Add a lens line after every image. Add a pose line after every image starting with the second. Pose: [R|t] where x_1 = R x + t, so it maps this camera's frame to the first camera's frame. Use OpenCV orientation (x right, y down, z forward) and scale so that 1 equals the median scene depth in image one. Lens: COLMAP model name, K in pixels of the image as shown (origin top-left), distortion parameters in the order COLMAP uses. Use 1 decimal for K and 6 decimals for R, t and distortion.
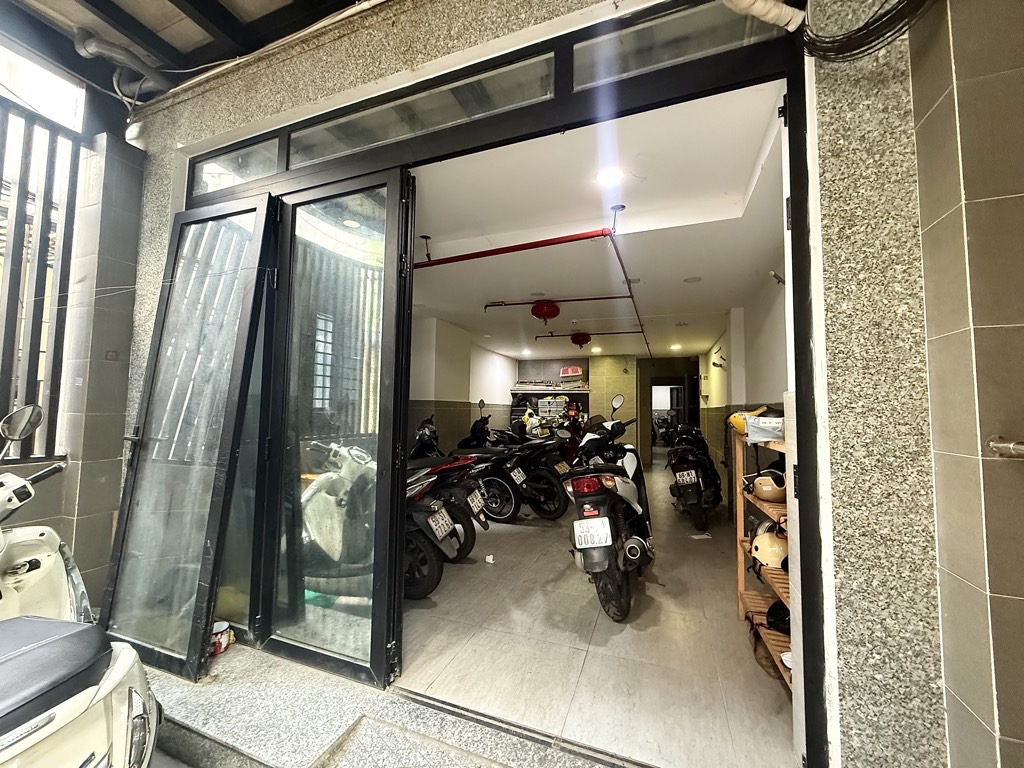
lens RADIAL K [[409.3, 0, 510.4], [0, 409.3, 383.2], [0, 0, 1]] dist [-0.001165, 0.000028]
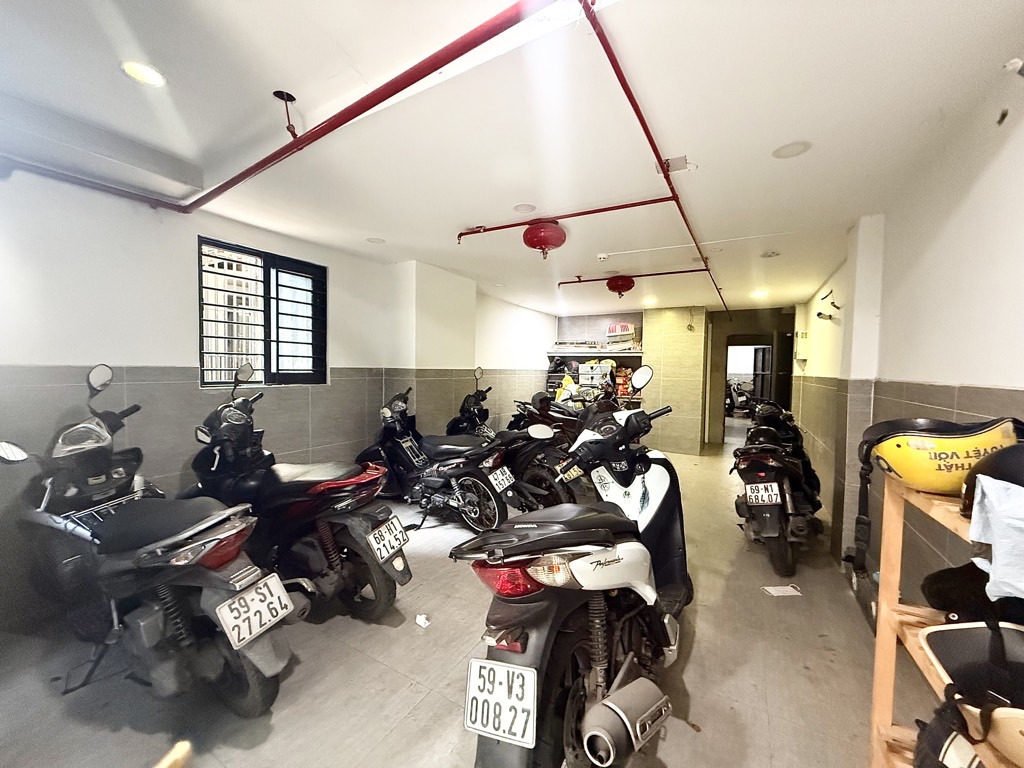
lens RADIAL K [[409.3, 0, 511.5], [0, 409.3, 381.9], [0, 0, 1]] dist [-0.001165, 0.000028]
pose [[0.985578, 0.008287, -0.169017, 0.123979], [0.007619, 0.995614, 0.093243, -0.003748], [0.169048, -0.093186, 0.981193, 0.267856]]
